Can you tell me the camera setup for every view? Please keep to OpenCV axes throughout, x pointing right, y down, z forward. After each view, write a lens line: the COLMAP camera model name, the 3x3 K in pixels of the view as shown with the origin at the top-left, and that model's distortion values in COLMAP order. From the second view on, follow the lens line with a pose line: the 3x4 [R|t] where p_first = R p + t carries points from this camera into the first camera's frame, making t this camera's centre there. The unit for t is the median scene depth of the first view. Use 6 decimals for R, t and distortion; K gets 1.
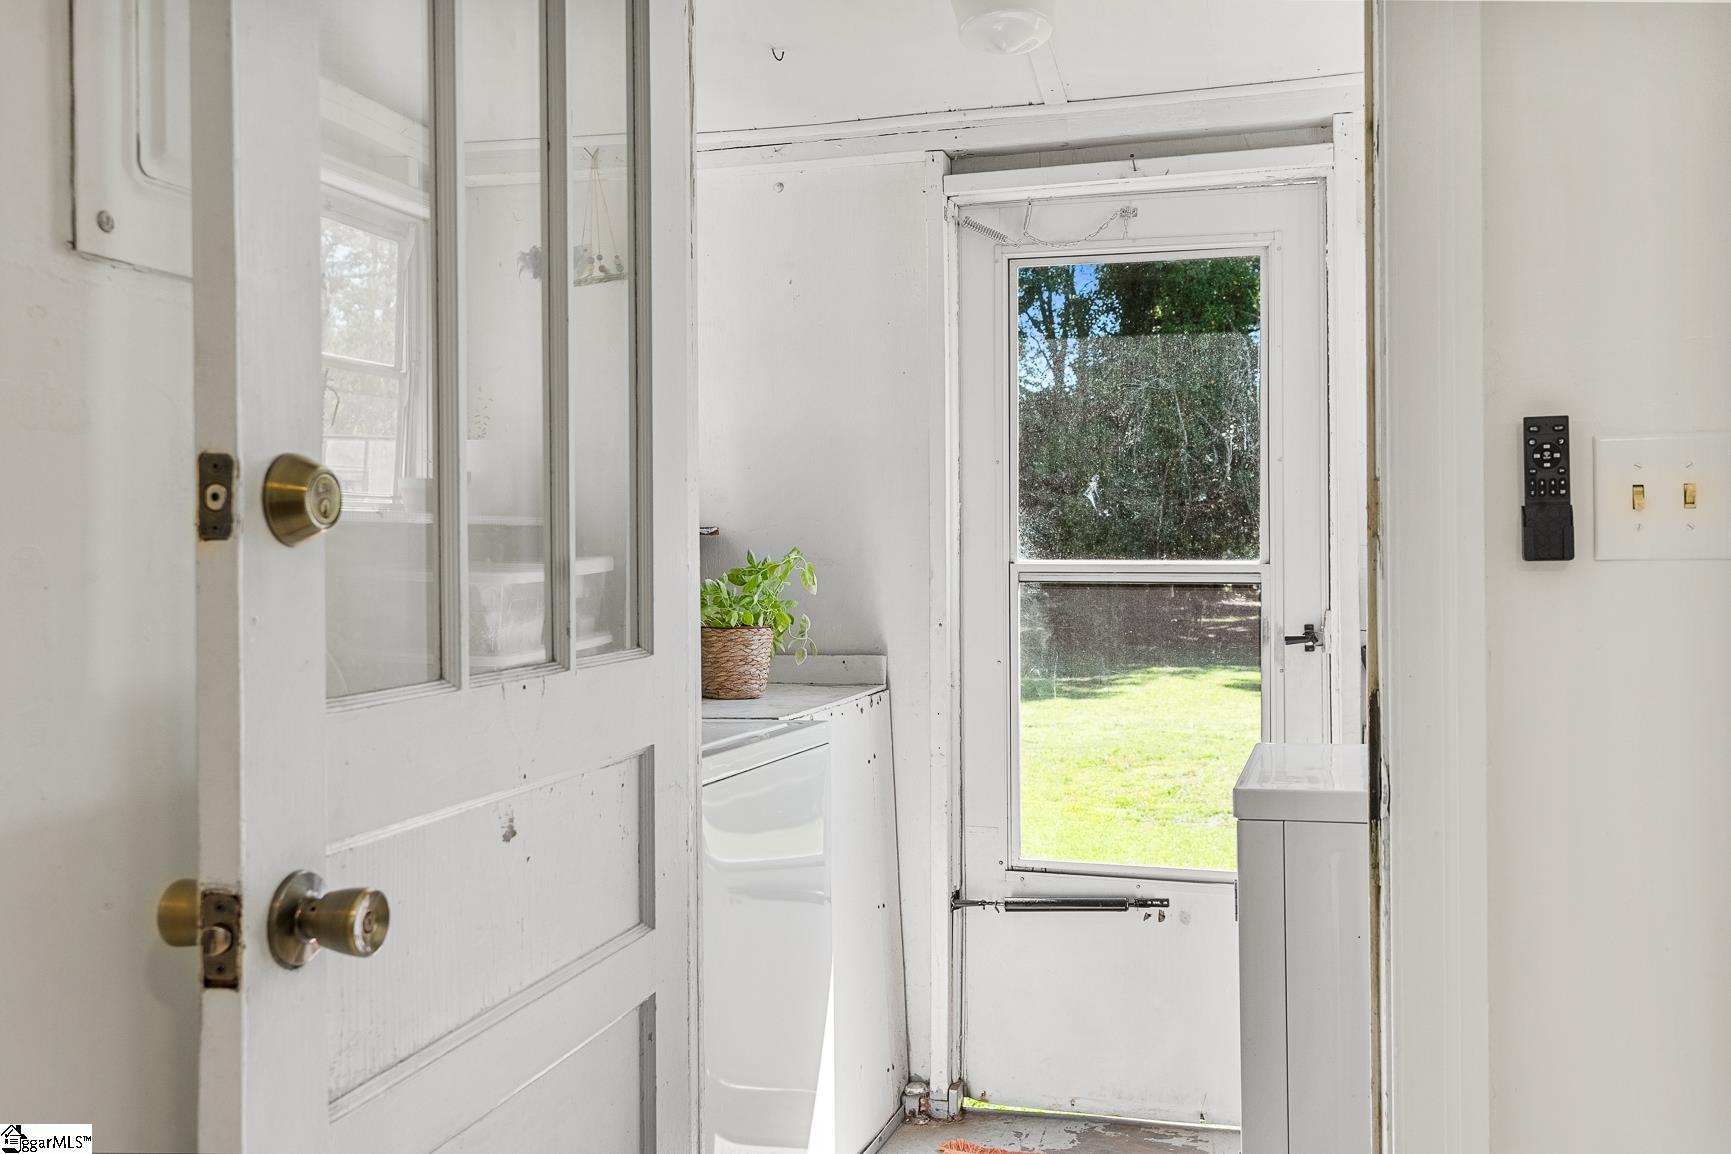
lens RADIAL K [[1585.4, 0, 866.5], [0, 1585.4, 554.8], [0, 0, 1]] dist [-0.001007, -0.003747]
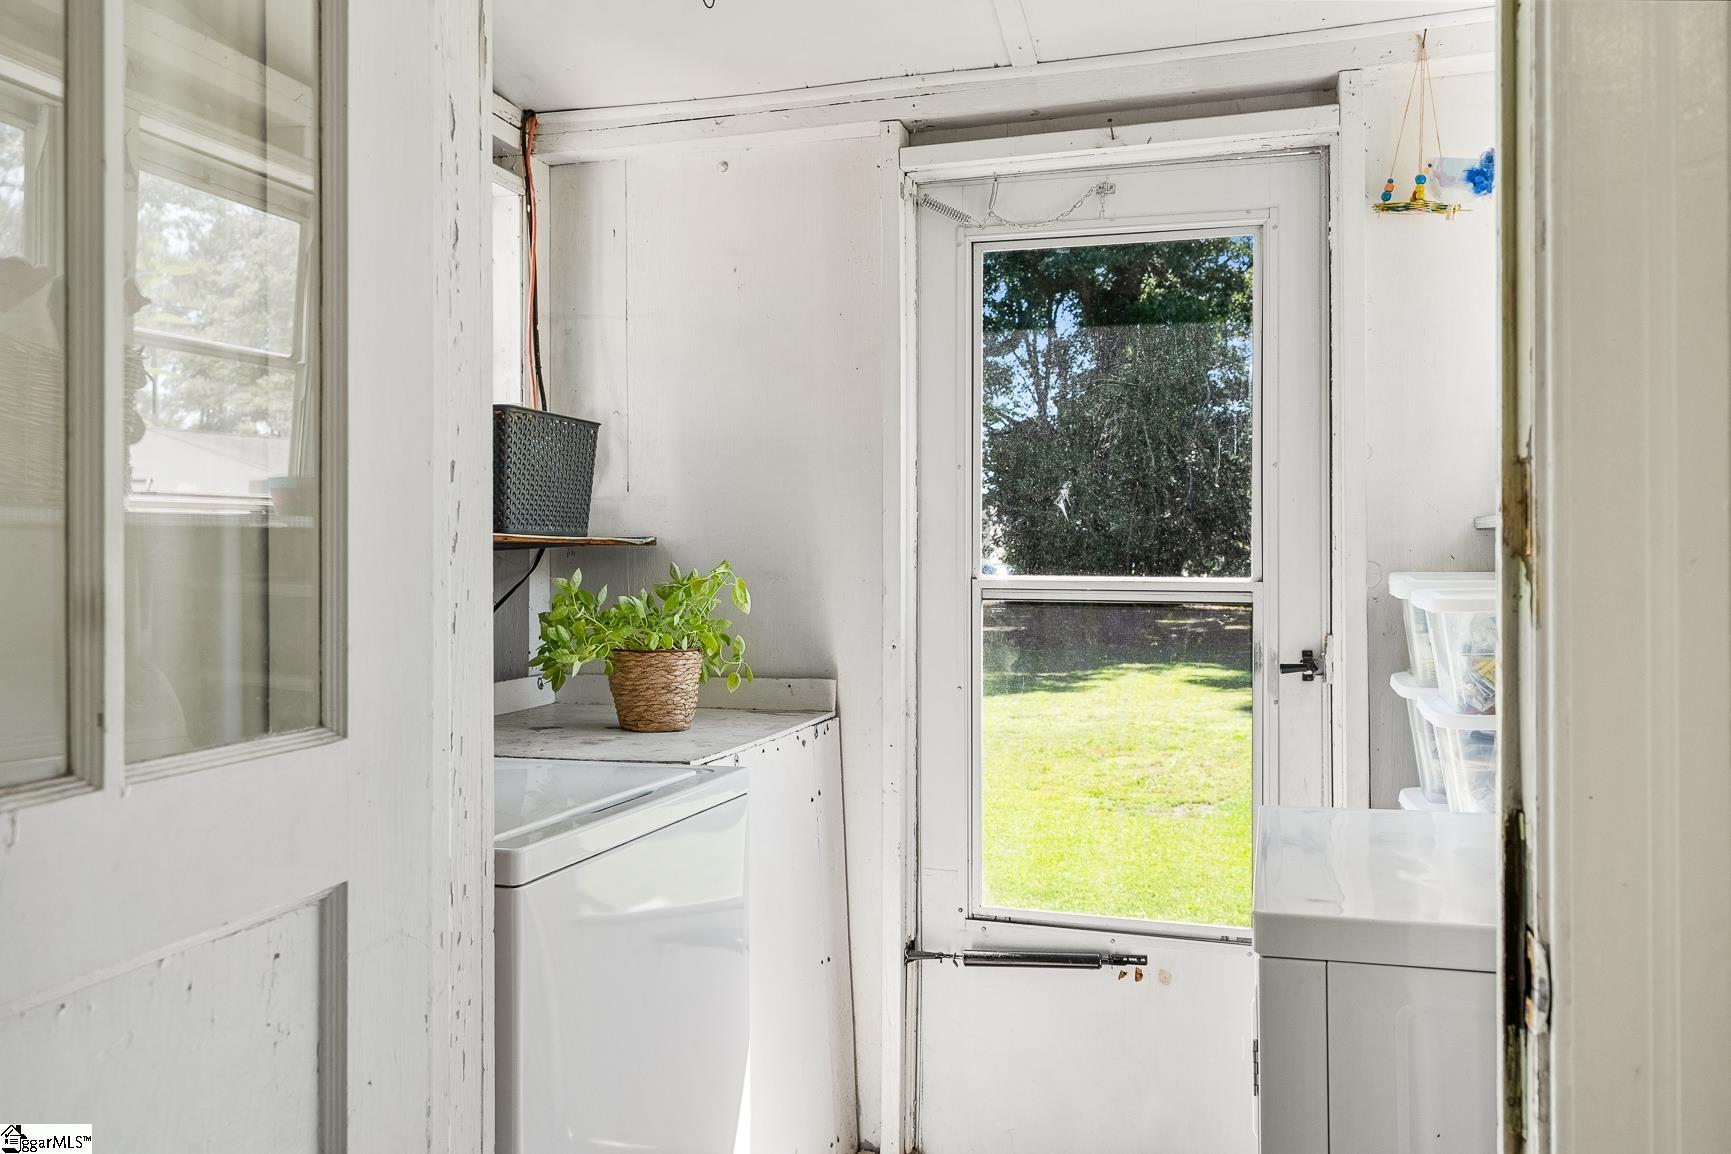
lens RADIAL K [[1361.2, 0, 863.6], [0, 1361.2, 554.4], [0, 0, 1]] dist [-0.001688, 0.001223]
pose [[0.999937, 0.005836, -0.009617, 0.036231], [-0.005892, 0.999965, -0.005859, -0.003711], [0.009583, 0.005915, 0.999937, 0.225095]]
